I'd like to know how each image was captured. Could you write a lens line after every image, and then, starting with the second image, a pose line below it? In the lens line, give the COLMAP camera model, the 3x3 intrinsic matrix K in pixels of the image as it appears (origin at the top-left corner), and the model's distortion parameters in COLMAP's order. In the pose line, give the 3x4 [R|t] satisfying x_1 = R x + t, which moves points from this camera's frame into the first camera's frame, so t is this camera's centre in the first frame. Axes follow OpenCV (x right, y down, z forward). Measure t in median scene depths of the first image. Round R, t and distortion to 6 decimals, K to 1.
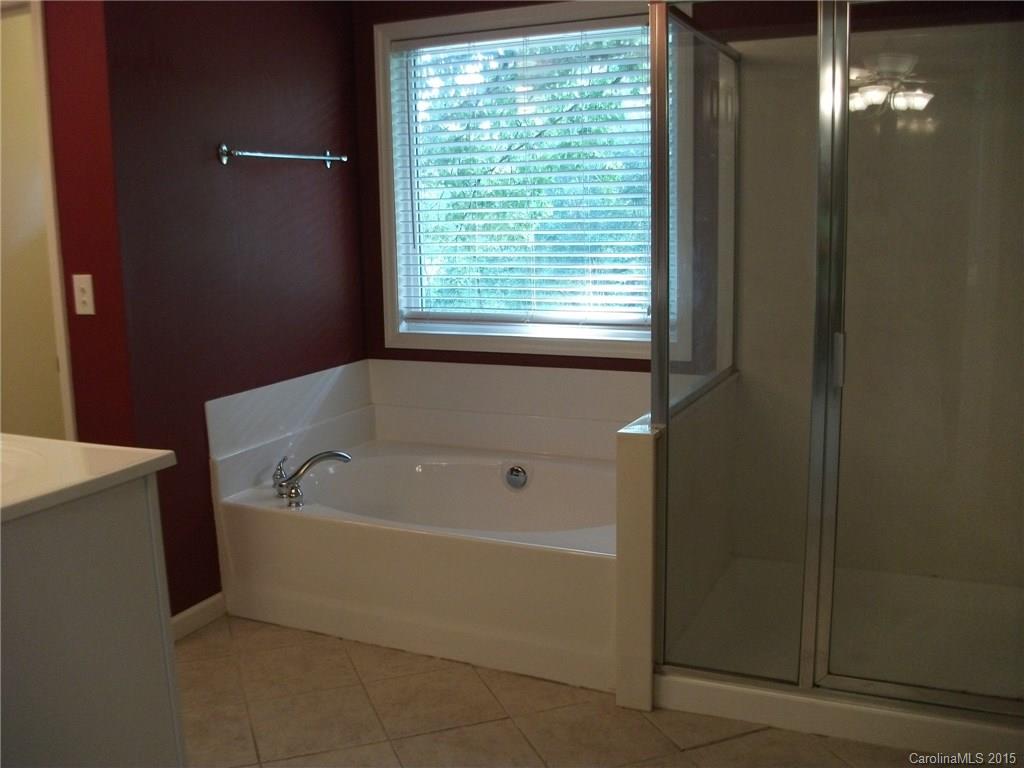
lens RADIAL K [[951.0, 0, 512.0], [0, 951.0, 384.0], [0, 0, 1]] dist [-0.122990, 0.010745]
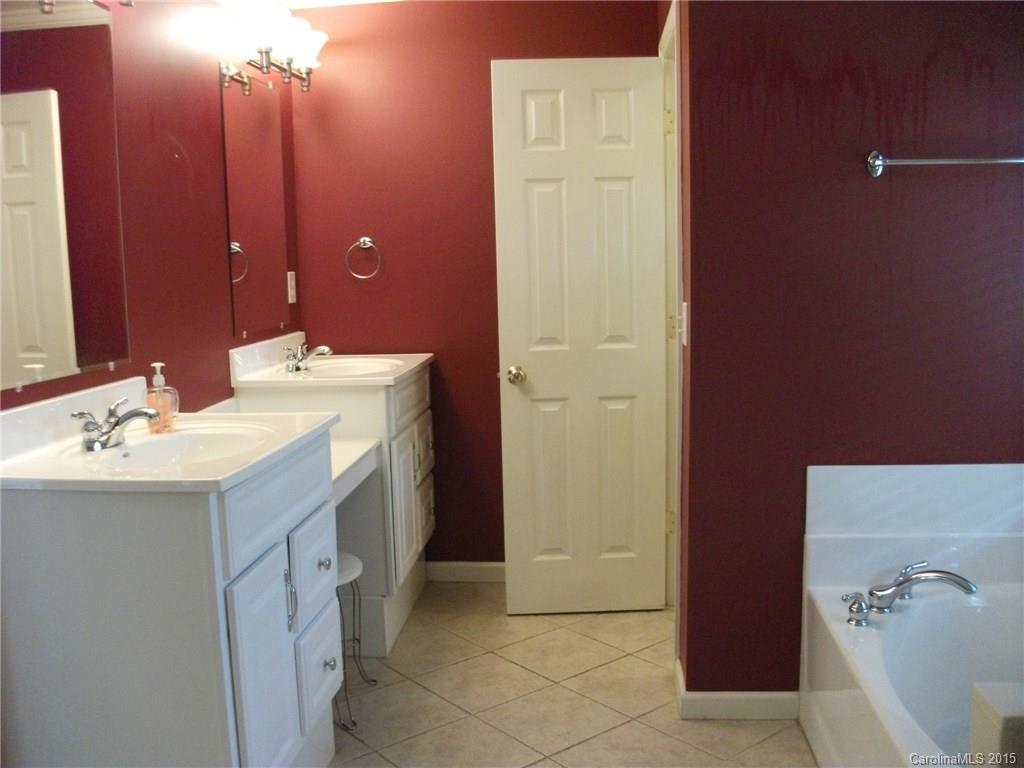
lens RADIAL K [[951.0, 0, 512.0], [0, 951.0, 384.0], [0, 0, 1]] dist [-0.122990, 0.010745]
pose [[0.334588, 0.138091, -0.932192, 0.342743], [-0.152407, 0.984112, 0.091080, -0.086029], [0.929959, 0.111599, 0.350318, 0.452425]]
